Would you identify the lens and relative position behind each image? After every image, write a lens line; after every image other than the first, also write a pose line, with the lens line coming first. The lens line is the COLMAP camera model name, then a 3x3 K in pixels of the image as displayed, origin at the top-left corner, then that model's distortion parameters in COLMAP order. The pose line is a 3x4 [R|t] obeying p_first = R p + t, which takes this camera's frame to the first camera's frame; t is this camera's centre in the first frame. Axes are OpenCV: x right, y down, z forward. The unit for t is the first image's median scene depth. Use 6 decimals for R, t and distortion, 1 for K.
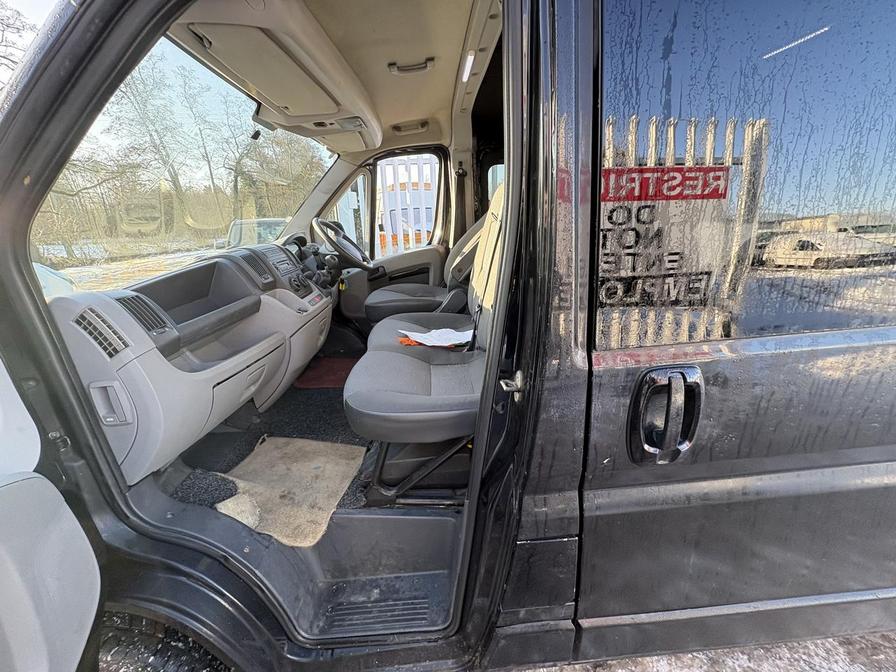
lens RADIAL K [[354.6, 0, 448.9], [0, 354.6, 336.5], [0, 0, 1]] dist [-0.003236, 0.000182]
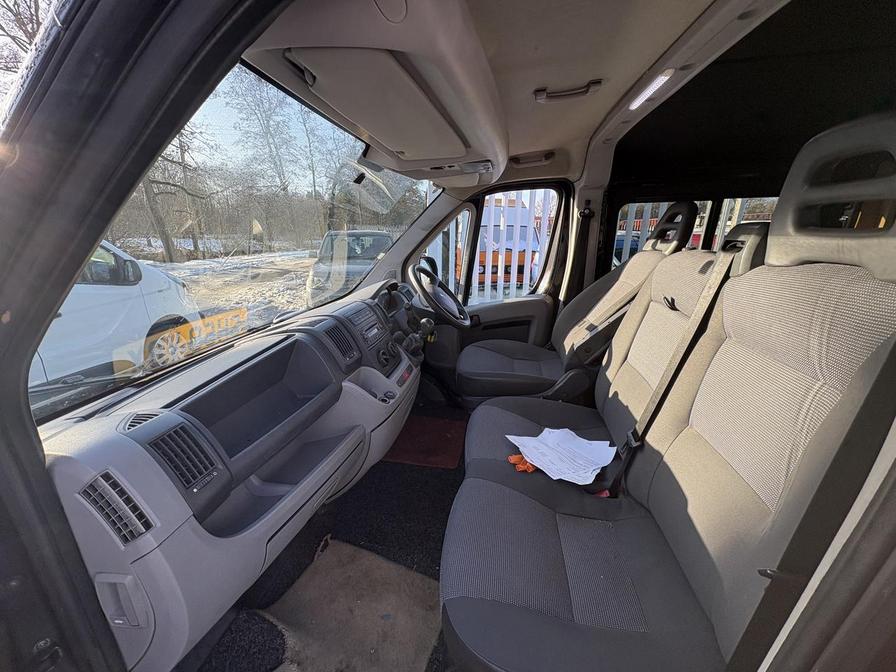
lens RADIAL K [[354.6, 0, 448.4], [0, 354.6, 333.5], [0, 0, 1]] dist [-0.003236, 0.000182]
pose [[0.976971, 0.101554, -0.187654, -0.145245], [-0.107321, 0.994007, -0.020807, -0.207133], [0.184416, 0.040467, 0.982015, 0.234576]]
